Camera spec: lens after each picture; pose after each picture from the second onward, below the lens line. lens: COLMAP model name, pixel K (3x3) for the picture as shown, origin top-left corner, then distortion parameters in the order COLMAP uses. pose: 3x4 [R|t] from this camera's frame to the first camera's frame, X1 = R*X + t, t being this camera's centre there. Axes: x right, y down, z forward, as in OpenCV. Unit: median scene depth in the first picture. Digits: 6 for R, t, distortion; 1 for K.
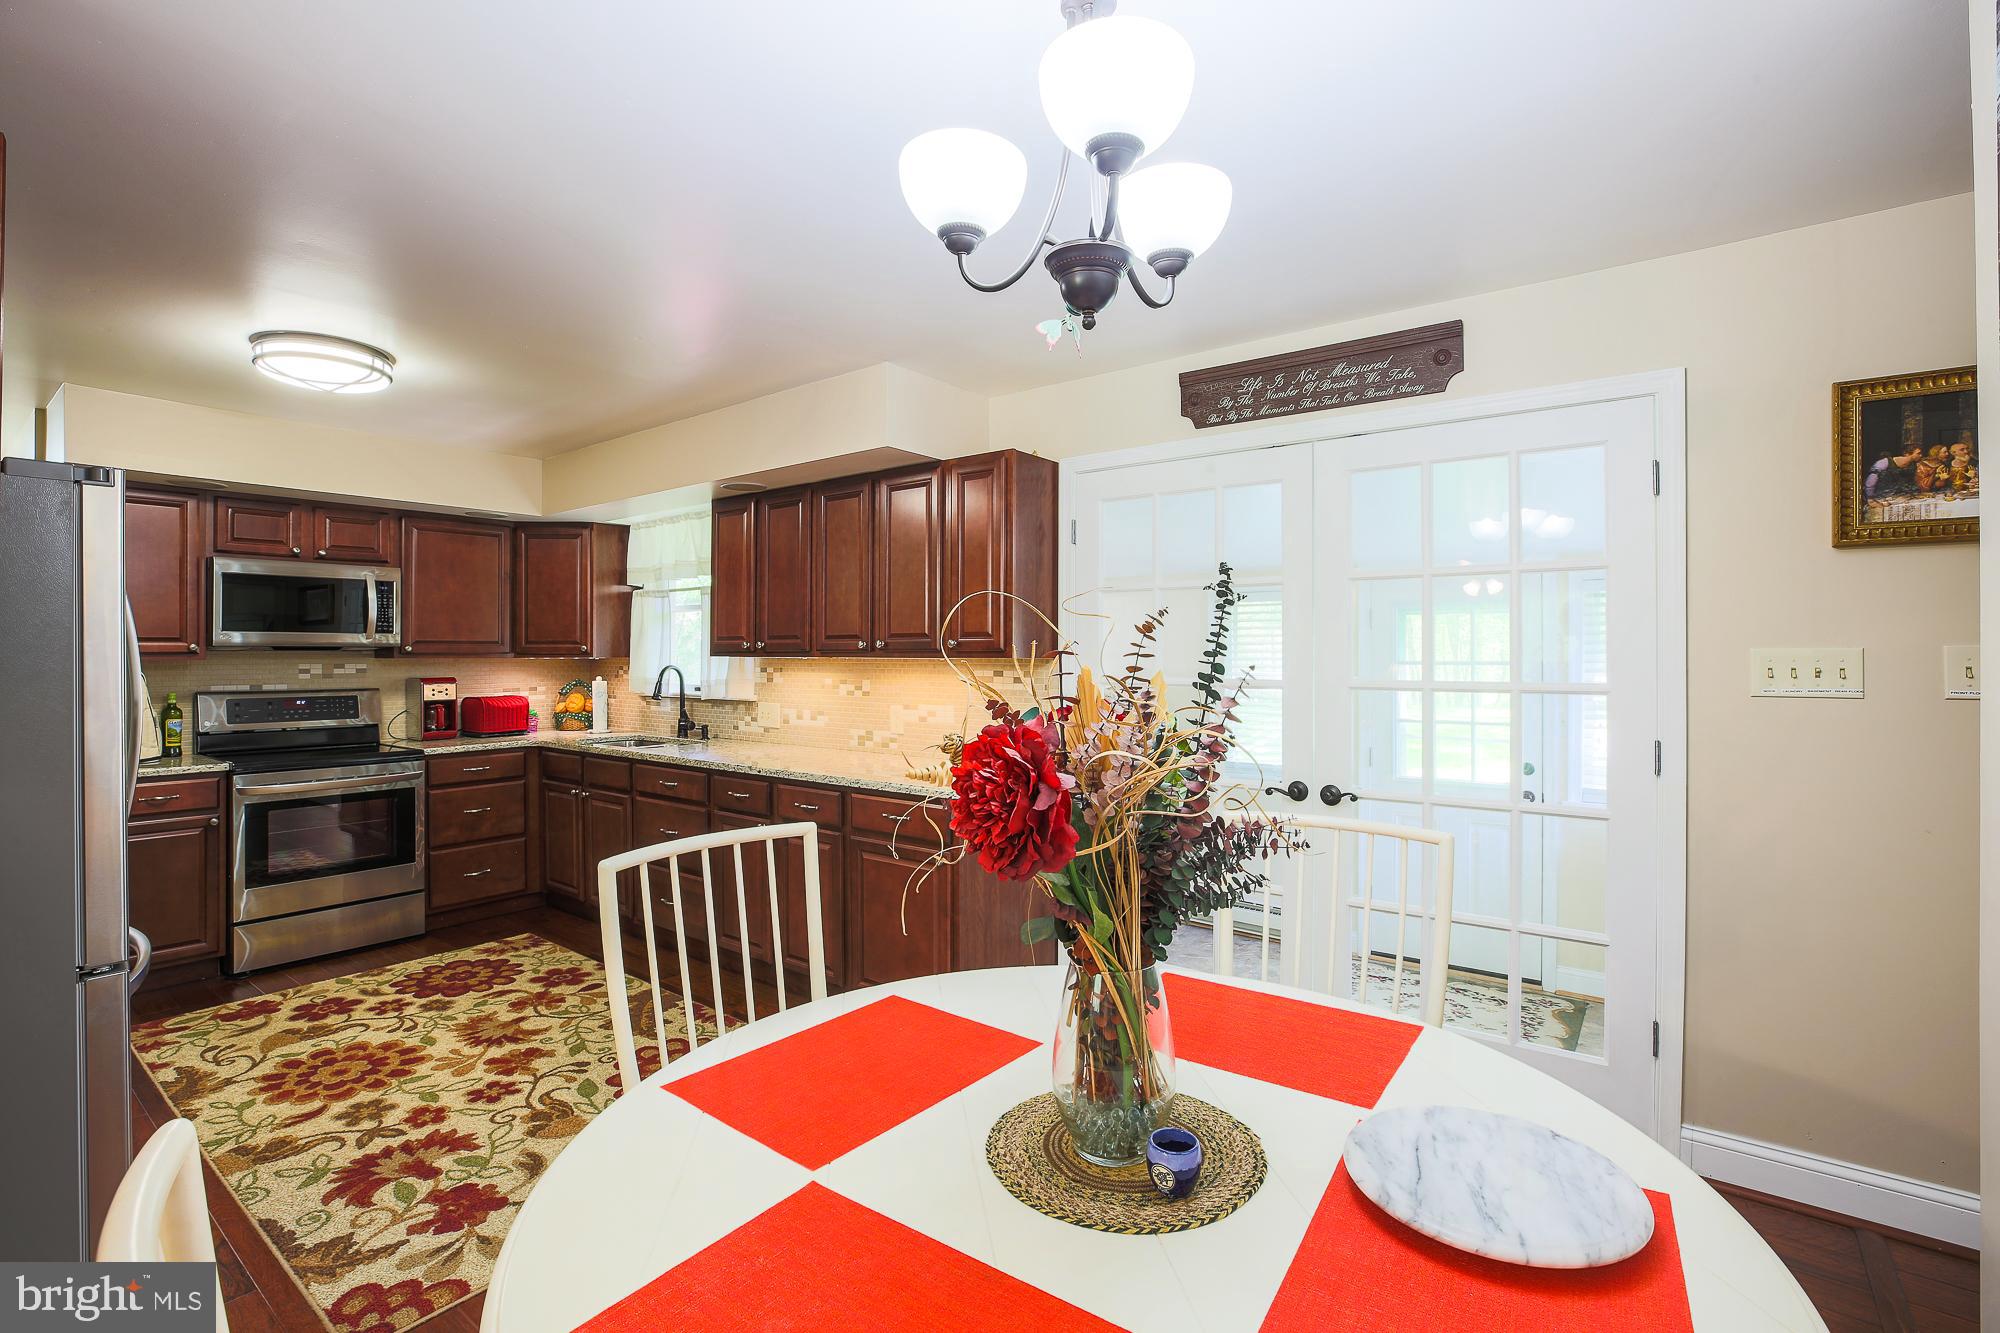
lens RADIAL K [[927.6, 0, 986.5], [0, 927.6, 637.5], [0, 0, 1]] dist [-0.045319, 0.011452]
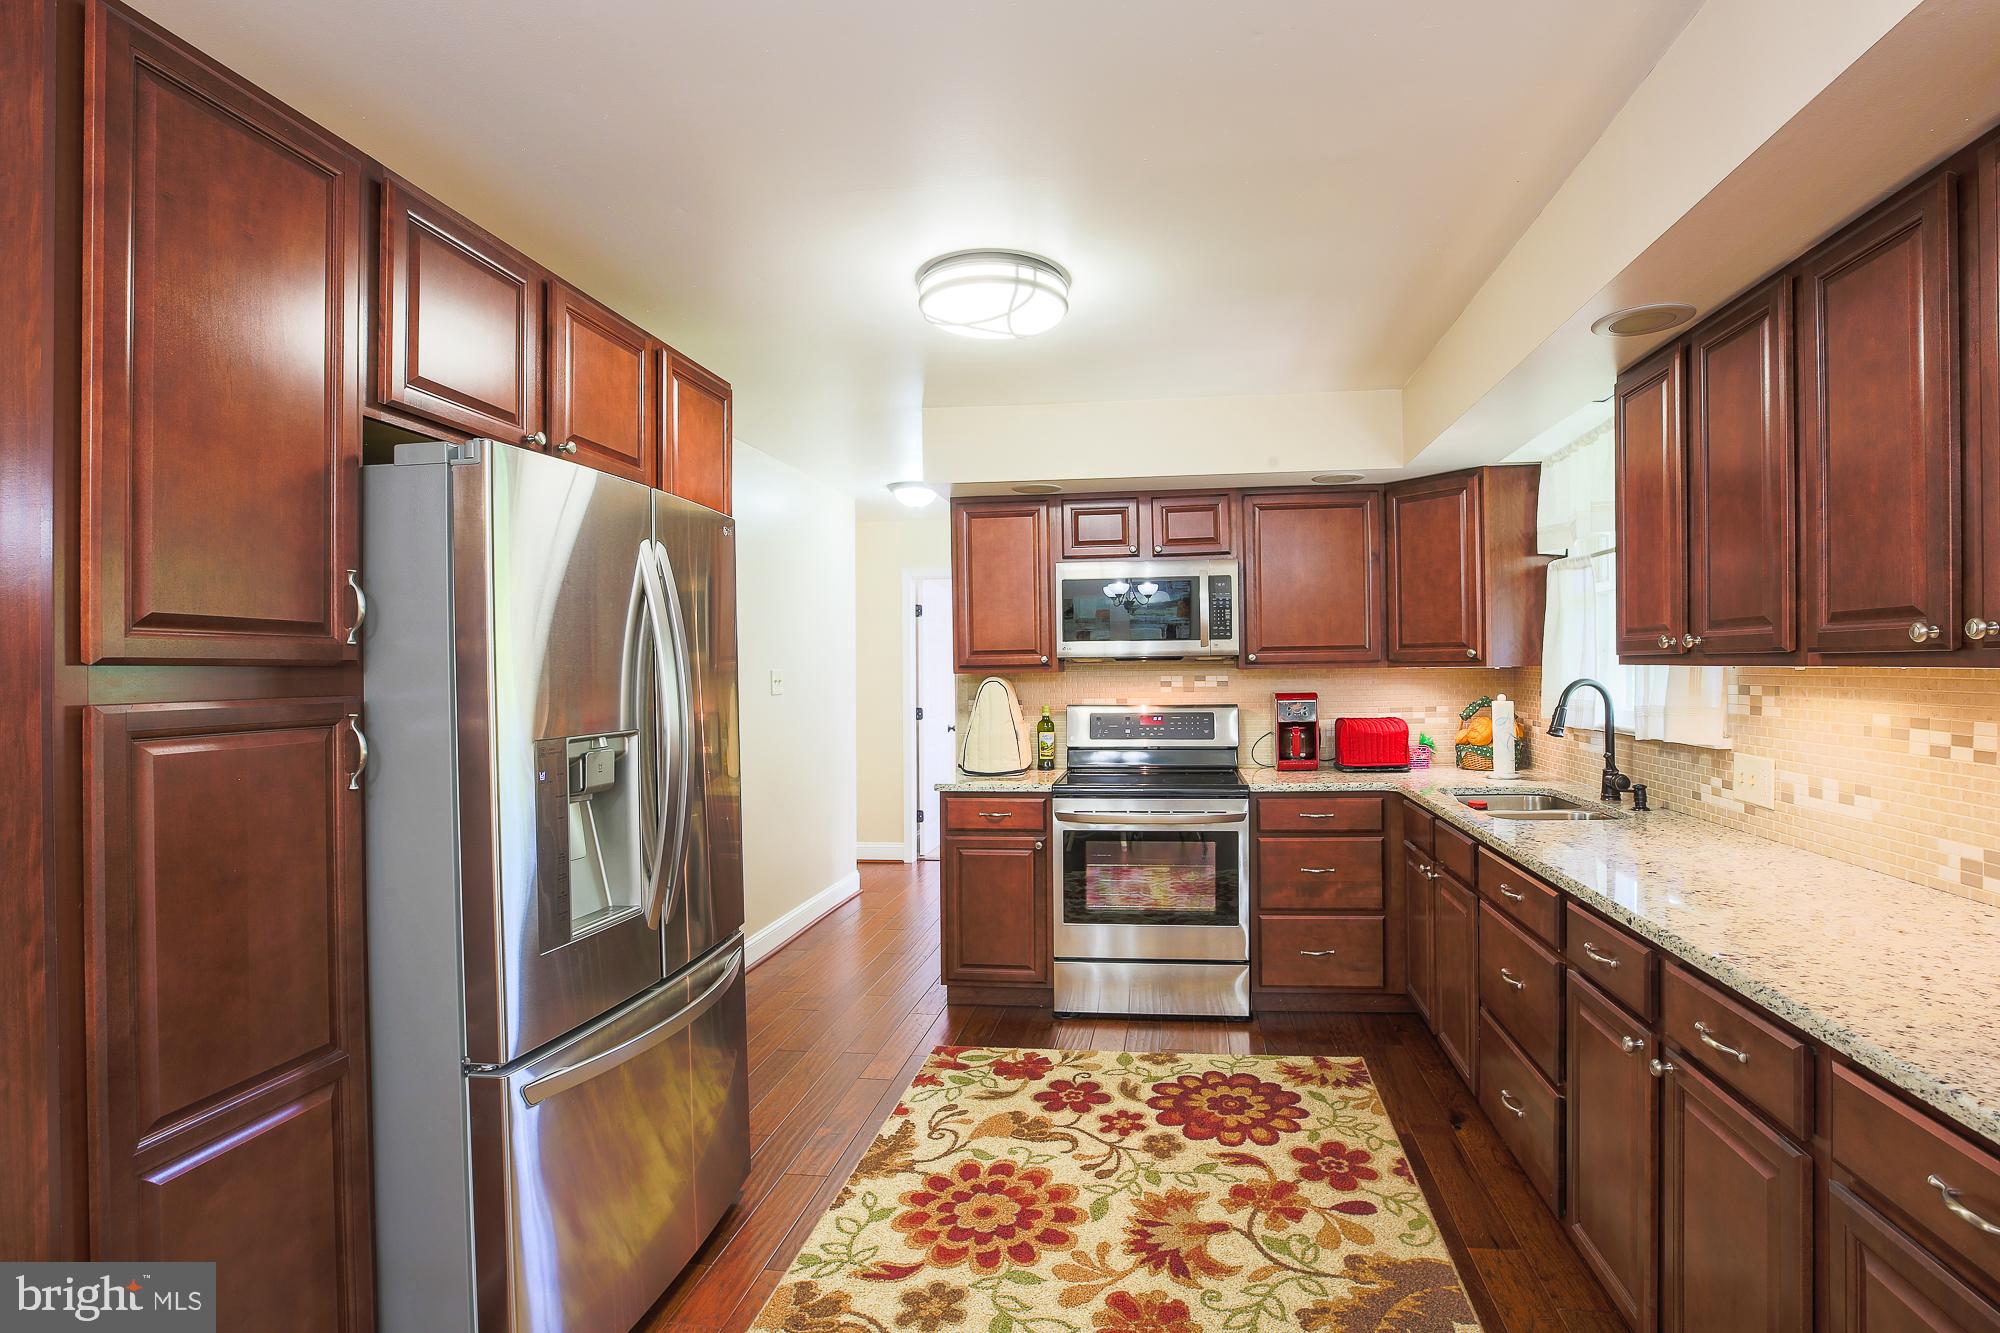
lens RADIAL K [[927.6, 0, 1081.5], [0, 927.6, 671.8], [0, 0, 1]] dist [-0.045319, 0.011452]
pose [[0.525669, -0.001991, -0.850687, -0.009111], [0.024917, 0.999604, 0.013058, 0.011696], [0.850324, -0.028061, 0.525510, 0.573351]]
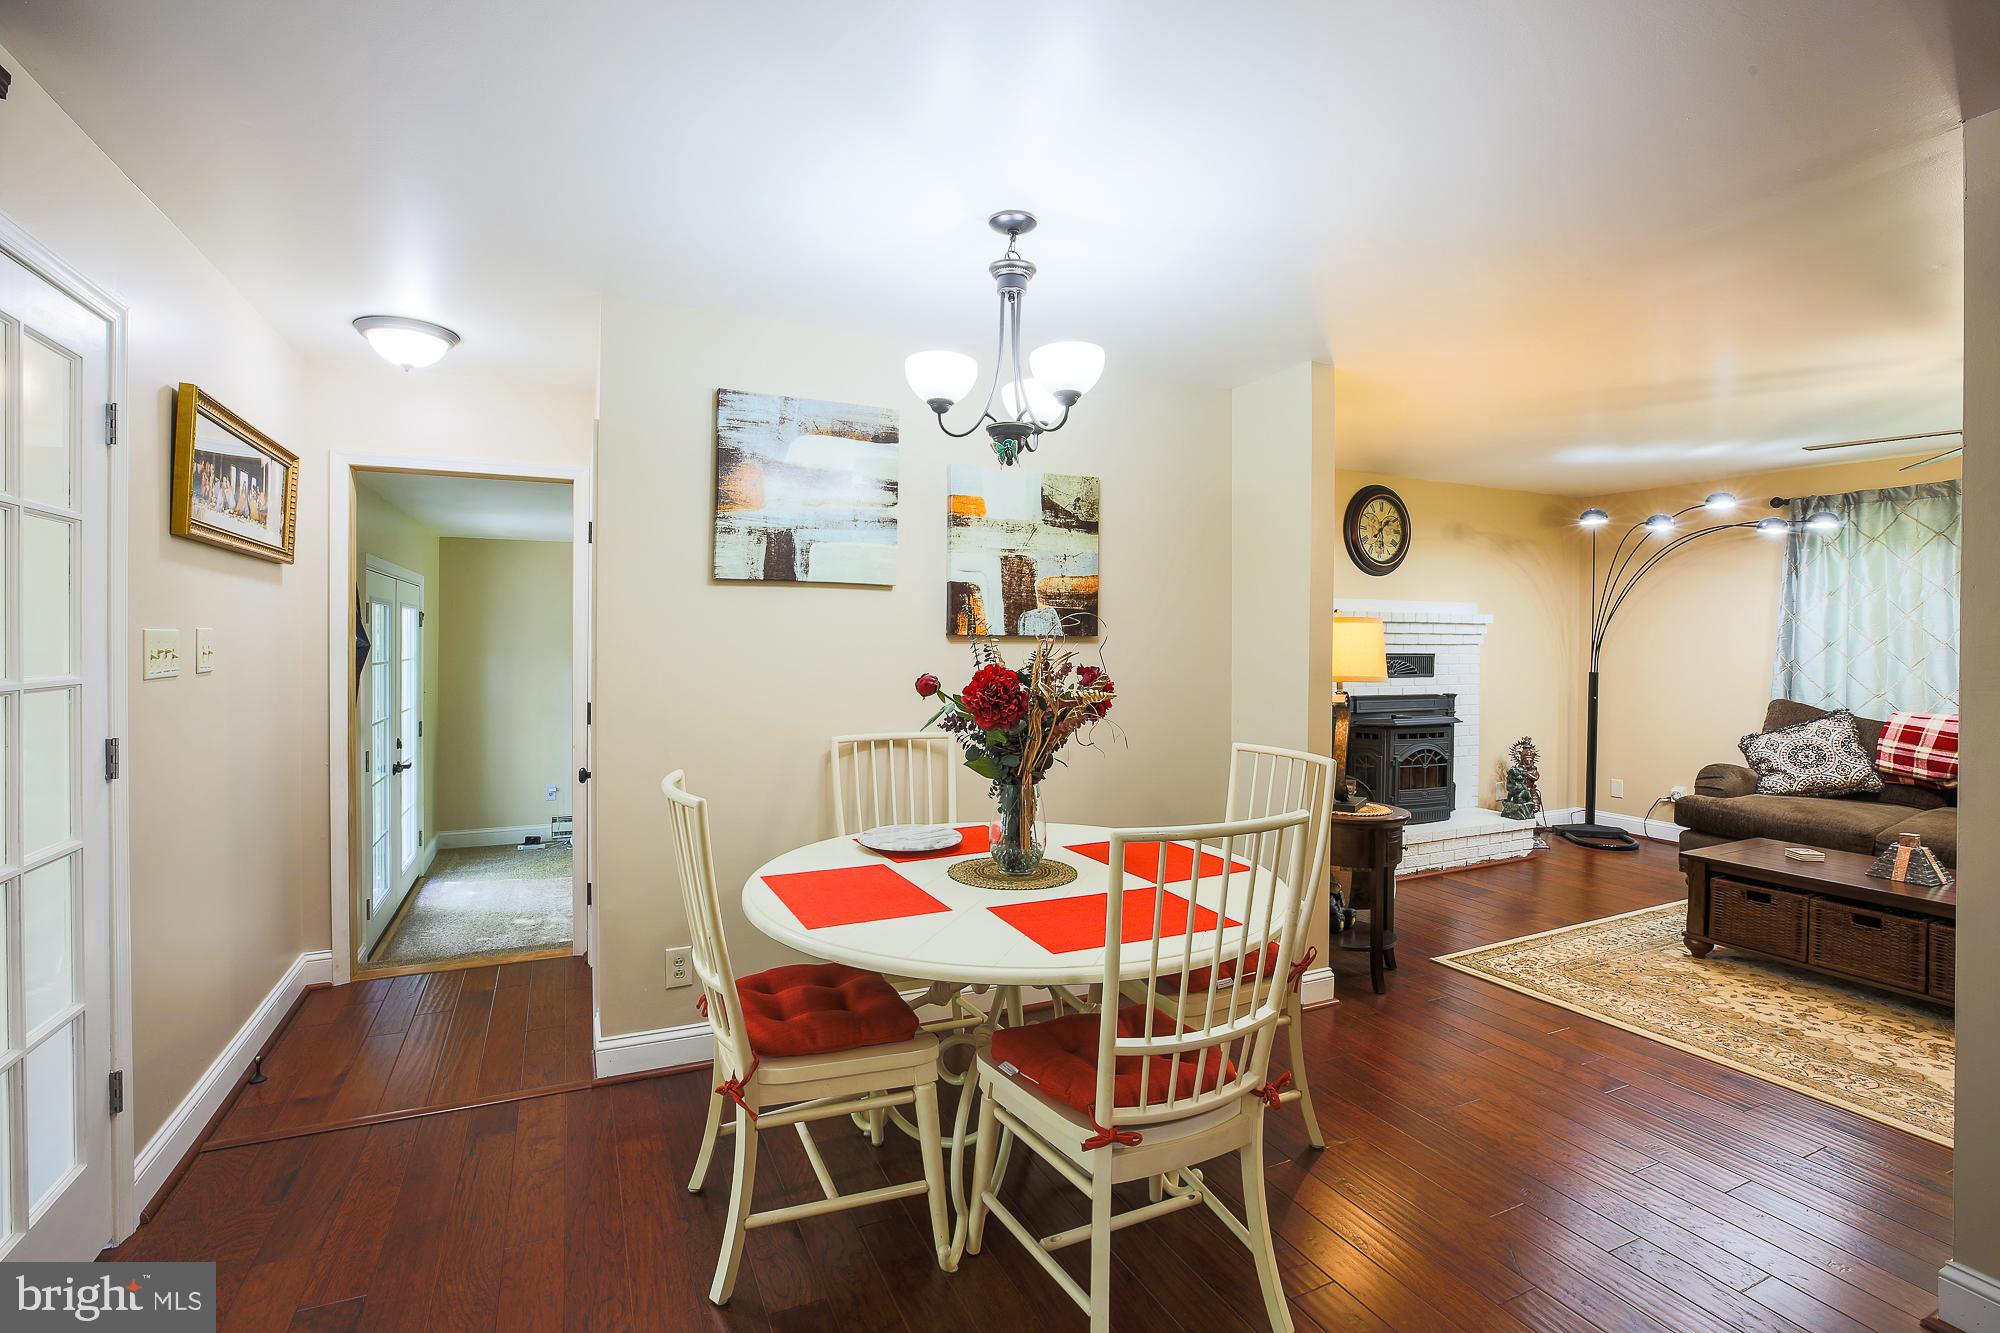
lens RADIAL K [[927.6, 0, 987.4], [0, 927.6, 646.4], [0, 0, 1]] dist [-0.045319, 0.011452]
pose [[-0.890024, -0.007469, 0.455852, -0.247441], [-0.011671, 0.999911, -0.006404, 0.018682], [-0.455763, -0.011020, -0.890033, 0.953137]]
